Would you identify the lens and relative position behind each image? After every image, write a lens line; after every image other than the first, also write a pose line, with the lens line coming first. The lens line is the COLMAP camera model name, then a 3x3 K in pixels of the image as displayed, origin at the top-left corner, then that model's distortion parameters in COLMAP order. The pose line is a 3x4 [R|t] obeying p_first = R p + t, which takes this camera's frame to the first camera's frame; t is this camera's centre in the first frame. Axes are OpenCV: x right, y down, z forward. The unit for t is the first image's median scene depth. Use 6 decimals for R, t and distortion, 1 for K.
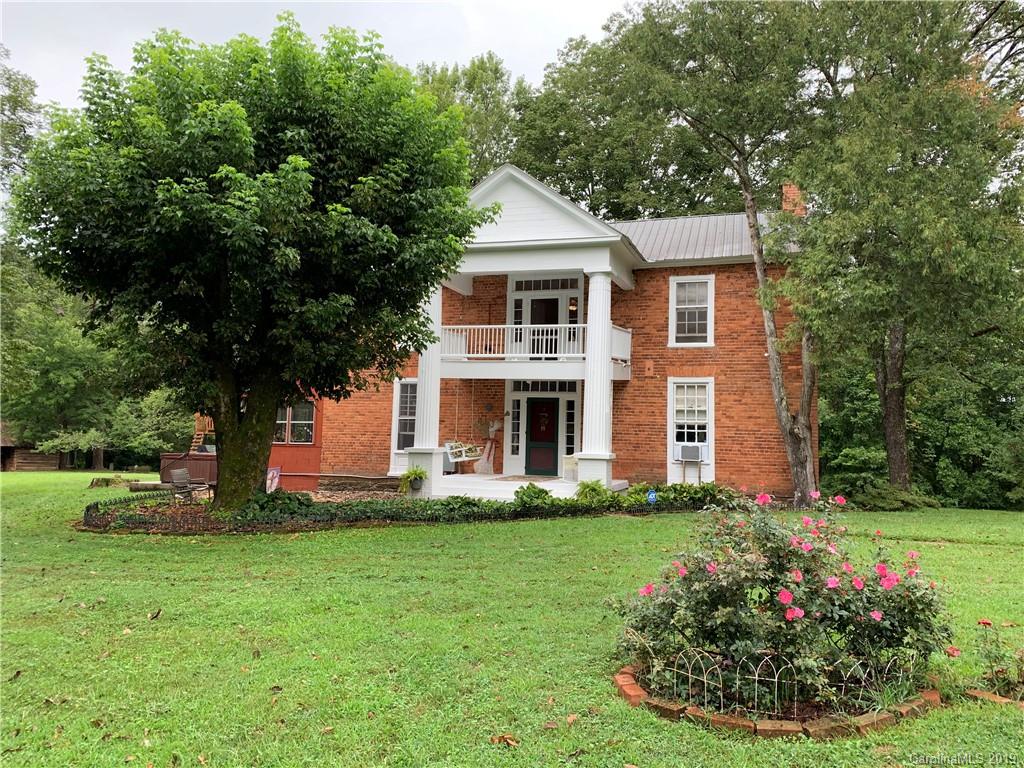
lens RADIAL K [[788.4, 0, 511.3], [0, 788.4, 366.6], [0, 0, 1]] dist [0.063326, -0.071544]
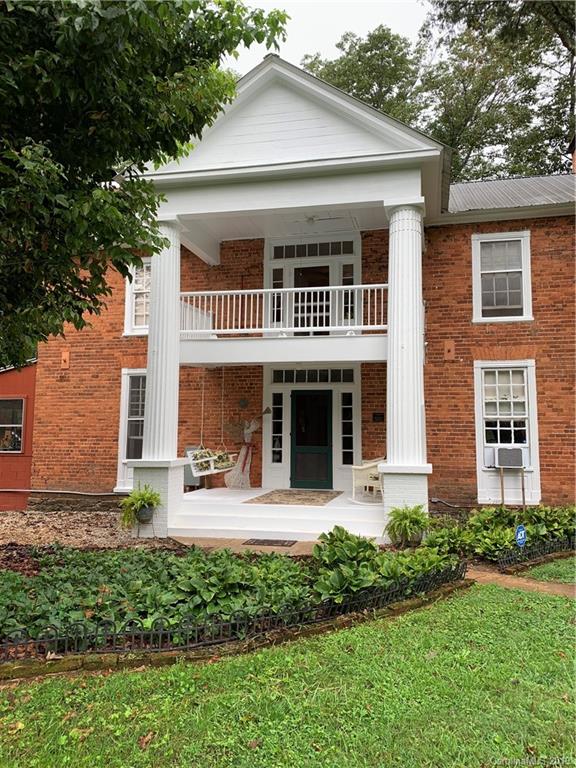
lens RADIAL K [[591.3, 0, 300.5], [0, 591.3, 381.8], [0, 0, 1]] dist [0.063326, -0.071544]
pose [[0.995025, -0.010178, 0.099104, -0.031391], [0.009774, 0.999942, 0.004556, 0.029600], [-0.099145, -0.003565, 0.995067, 0.426447]]
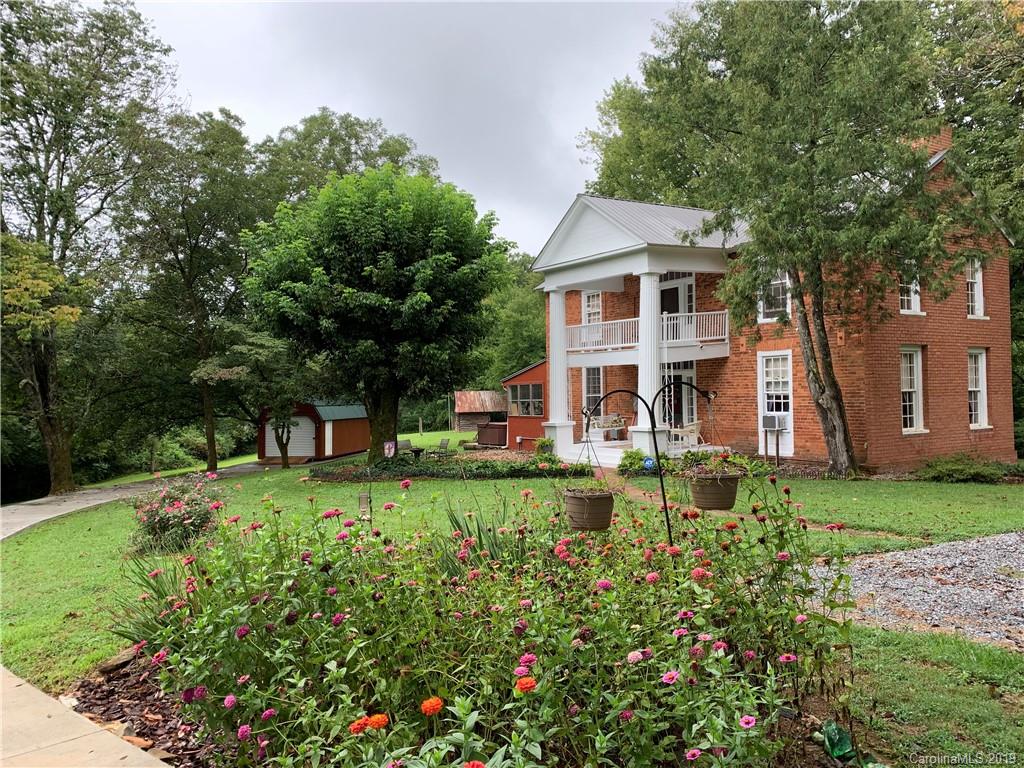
lens RADIAL K [[788.4, 0, 511.3], [0, 788.4, 366.6], [0, 0, 1]] dist [0.063326, -0.071544]
pose [[0.771193, -0.062107, -0.633565, 0.616239], [0.101773, 0.994457, 0.026396, -0.028619], [0.628414, -0.084836, 0.773239, -0.043222]]
